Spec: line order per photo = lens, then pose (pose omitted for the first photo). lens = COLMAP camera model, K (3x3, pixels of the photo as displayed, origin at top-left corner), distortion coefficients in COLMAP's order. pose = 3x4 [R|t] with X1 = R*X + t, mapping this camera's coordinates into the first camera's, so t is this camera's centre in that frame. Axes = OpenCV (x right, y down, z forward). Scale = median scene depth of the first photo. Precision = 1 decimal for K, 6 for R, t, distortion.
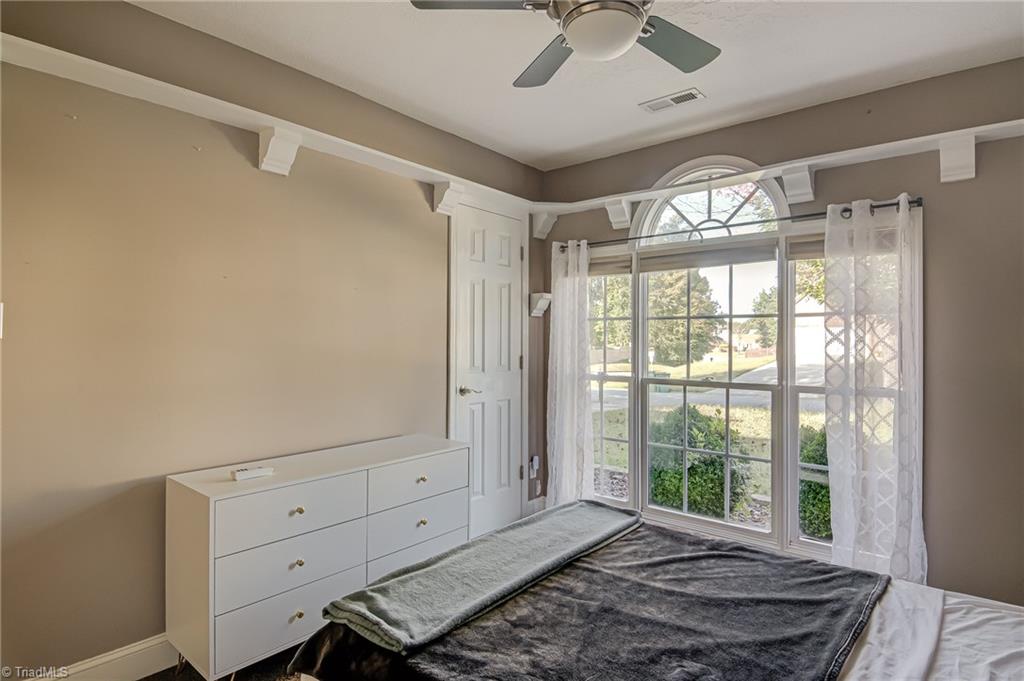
lens RADIAL K [[542.8, 0, 510.7], [0, 542.8, 332.9], [0, 0, 1]] dist [0.002651, -0.016801]
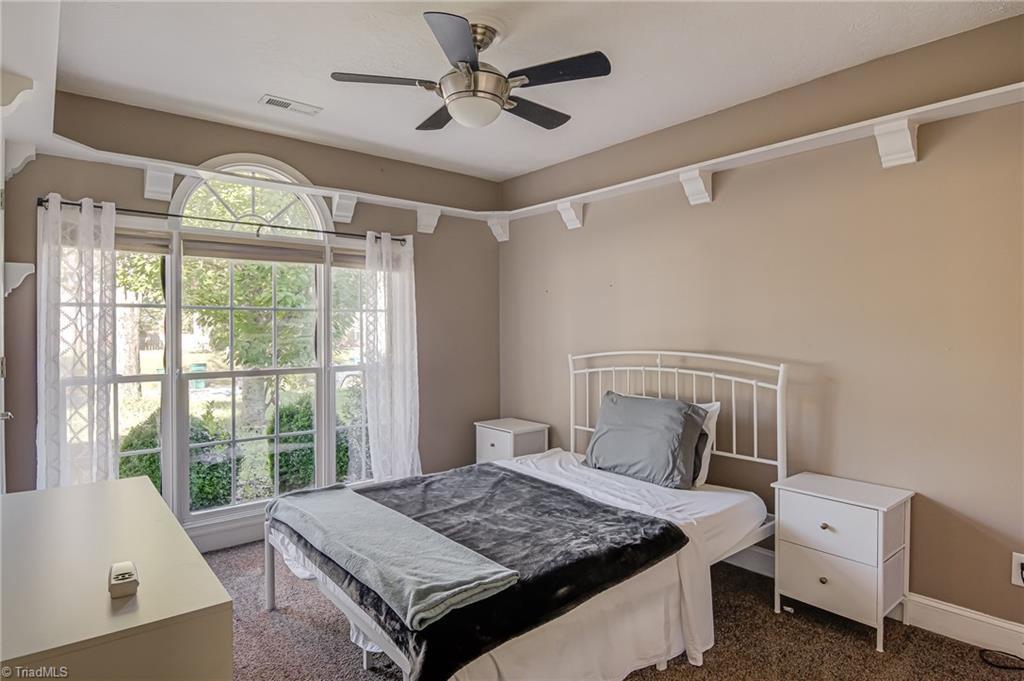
lens RADIAL K [[542.8, 0, 510.7], [0, 542.8, 332.9], [0, 0, 1]] dist [0.002651, -0.016801]
pose [[0.174641, 0.003586, 0.984626, -0.591031], [0.008021, 0.999955, -0.005064, 0.026035], [-0.984600, 0.008782, 0.174604, 0.350302]]
